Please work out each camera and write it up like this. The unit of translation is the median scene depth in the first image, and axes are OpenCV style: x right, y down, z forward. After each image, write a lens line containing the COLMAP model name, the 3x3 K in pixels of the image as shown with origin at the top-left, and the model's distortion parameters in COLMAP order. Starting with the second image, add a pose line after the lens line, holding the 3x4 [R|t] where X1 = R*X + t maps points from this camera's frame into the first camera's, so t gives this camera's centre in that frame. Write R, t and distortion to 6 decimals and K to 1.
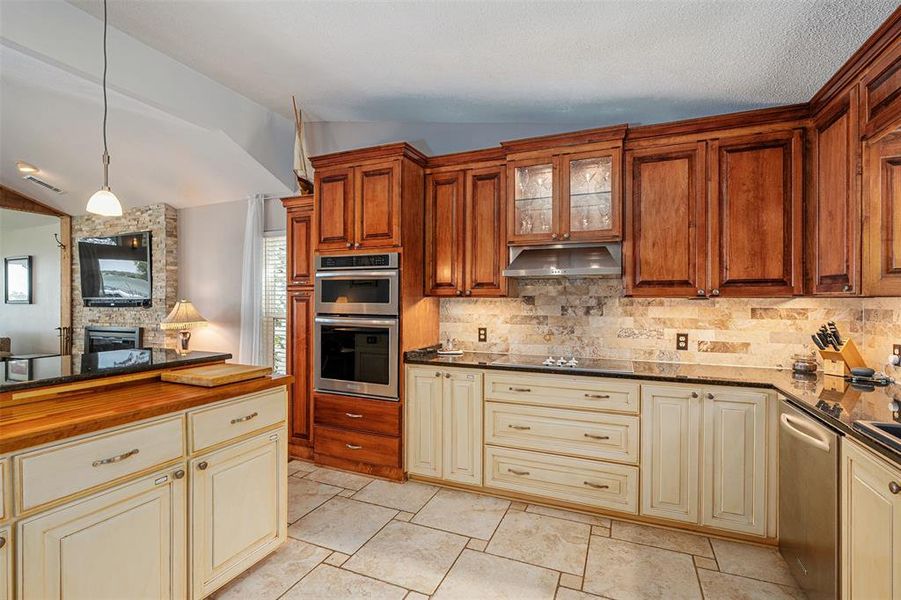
lens RADIAL K [[397.7, 0, 450.5], [0, 397.7, 300.0], [0, 0, 1]] dist [-0.001346, 0.000045]
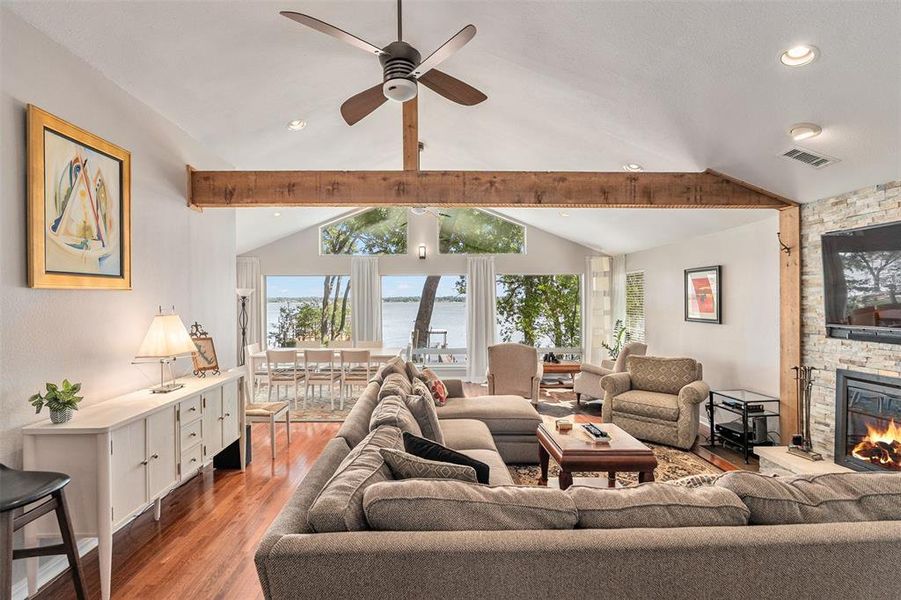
lens RADIAL K [[451.3, 0, 450.5], [0, 451.3, 300.0], [0, 0, 1]] dist [-0.003218, 0.000276]
pose [[0.418738, -0.000767, -0.908107, -0.960505], [0.000974, 0.999999, -0.000395, -0.086055], [0.908106, -0.000719, 0.418739, 0.228230]]
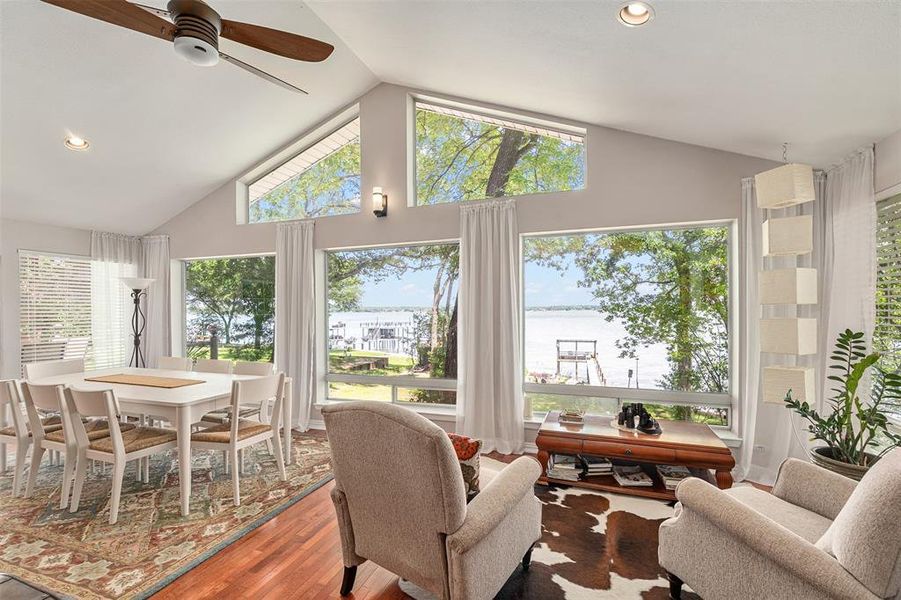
lens RADIAL K [[427.7, 0, 423.2], [0, 427.7, 311.2], [0, 0, 1]] dist [-0.004264, -0.000996]
pose [[0.009561, 0.004390, -0.999945, -2.263331], [0.008077, 0.999957, 0.004468, -0.009791], [0.999922, -0.008119, 0.009525, 1.528654]]
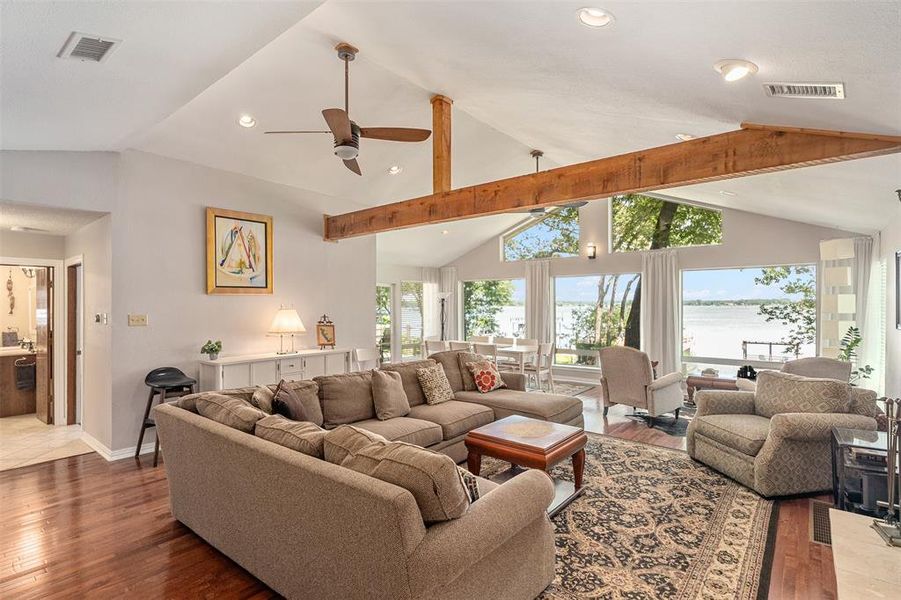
lens RADIAL K [[451.5, 0, 426.3], [0, 451.5, 303.2], [0, 0, 1]] dist [-0.001748, 0.000078]
pose [[-0.300690, -0.000281, -0.953722, -0.625455], [0.004488, 0.999988, -0.001710, -0.069244], [0.953711, -0.004795, -0.300685, 1.228800]]
